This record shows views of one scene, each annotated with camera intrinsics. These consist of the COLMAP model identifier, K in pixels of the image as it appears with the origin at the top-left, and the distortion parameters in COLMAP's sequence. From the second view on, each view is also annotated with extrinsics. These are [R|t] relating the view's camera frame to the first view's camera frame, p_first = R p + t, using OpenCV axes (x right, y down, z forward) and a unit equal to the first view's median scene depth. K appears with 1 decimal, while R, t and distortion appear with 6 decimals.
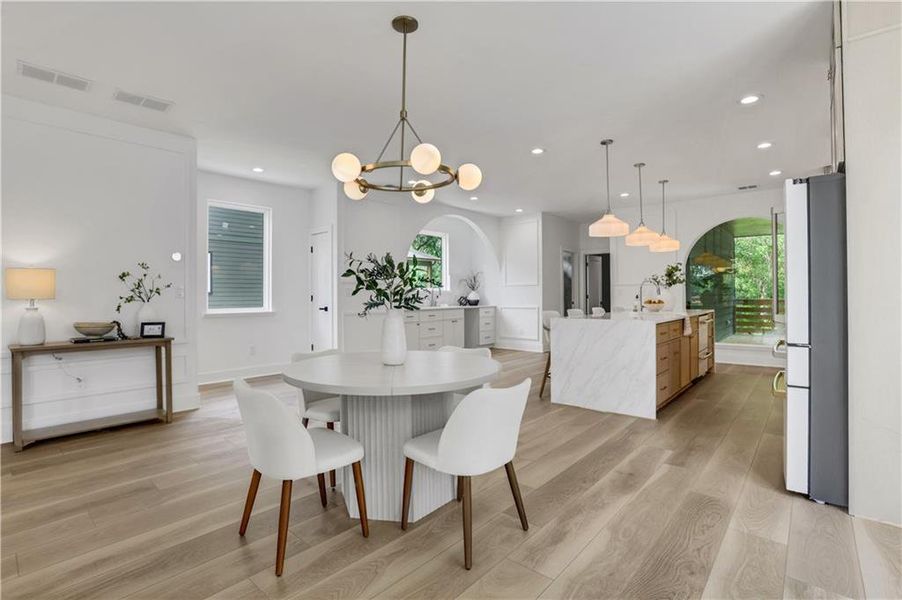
lens RADIAL K [[441.6, 0, 457.4], [0, 441.6, 289.2], [0, 0, 1]] dist [-0.011759, 0.000065]
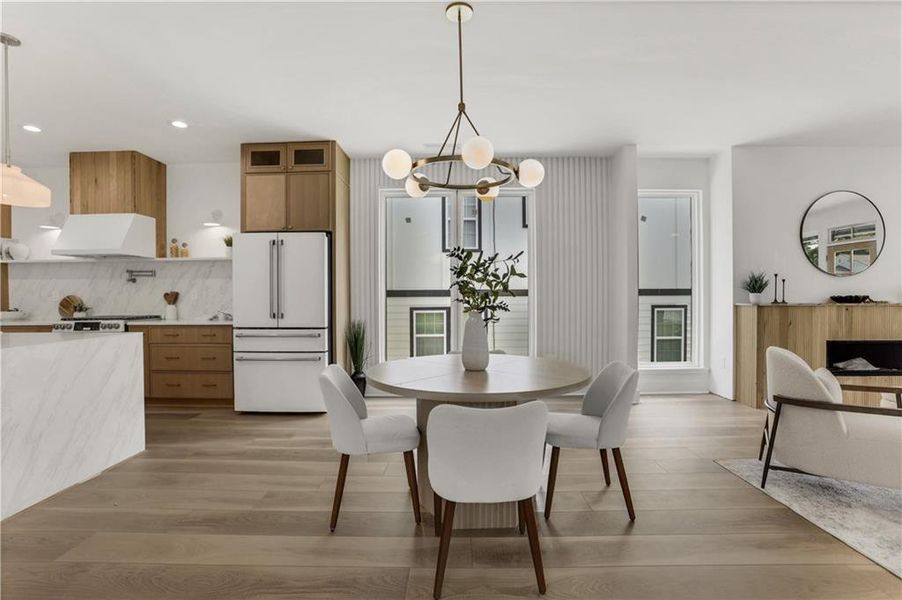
lens RADIAL K [[414.8, 0, 456.5], [0, 414.8, 304.0], [0, 0, 1]] dist [-0.034639, 0.003436]
pose [[-0.624298, -0.002042, 0.781184, -0.269543], [0.000244, 0.999996, 0.002809, 0.009270], [-0.781186, 0.001944, -0.624295, 0.526067]]
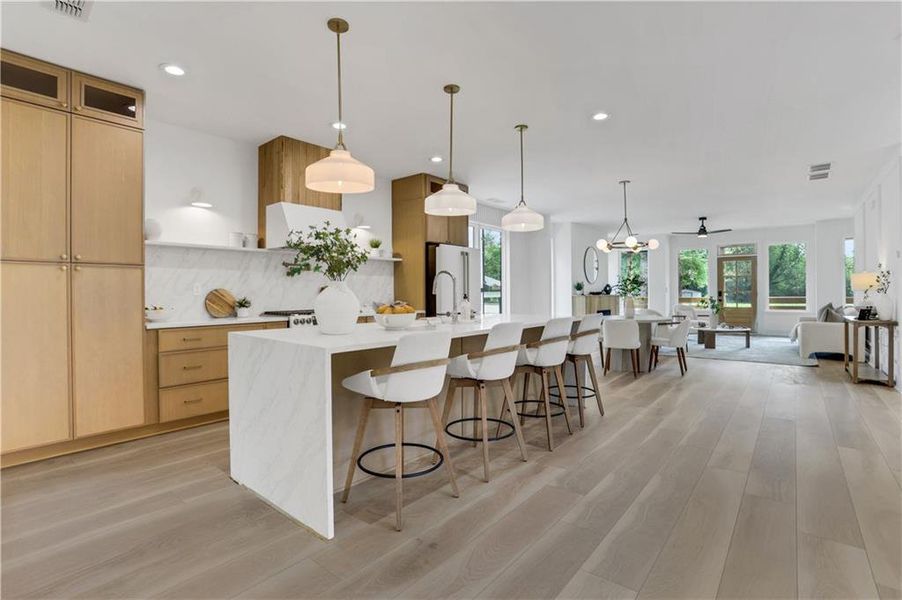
lens RADIAL K [[429.8, 0, 446.0], [0, 429.8, 298.8], [0, 0, 1]] dist [-0.050139, 0.014158]
pose [[-0.999874, 0.015266, 0.004452, 0.302838], [0.015264, 0.999883, -0.000555, 0.015418], [-0.004460, -0.000487, -0.999990, 1.156540]]
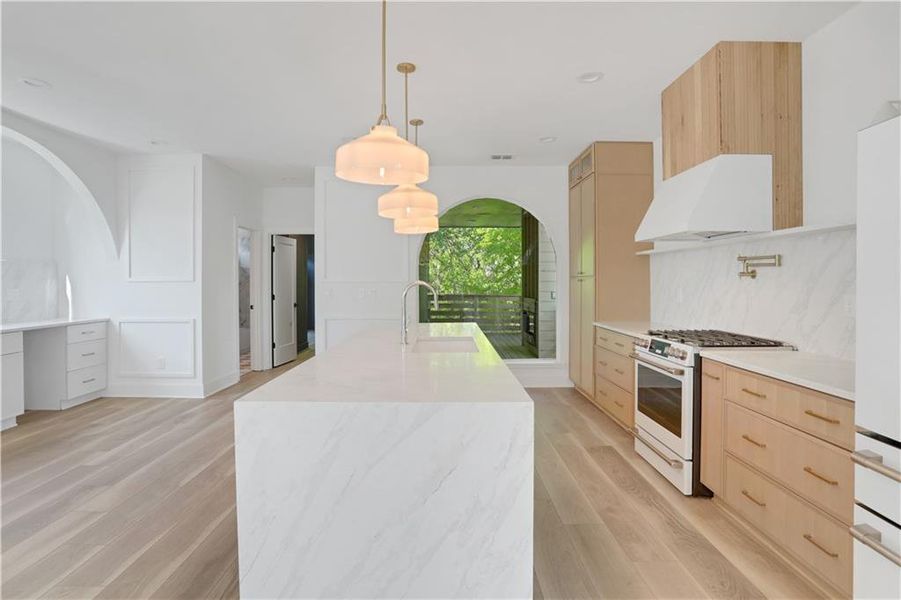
lens RADIAL K [[462.1, 0, 438.9], [0, 462.1, 285.0], [0, 0, 1]] dist [-0.049232, 0.011328]
pose [[0.779064, 0.000862, 0.626944, 0.067324], [-0.011638, 0.999847, 0.013086, -0.017516], [-0.626836, -0.017491, 0.778955, 0.385236]]
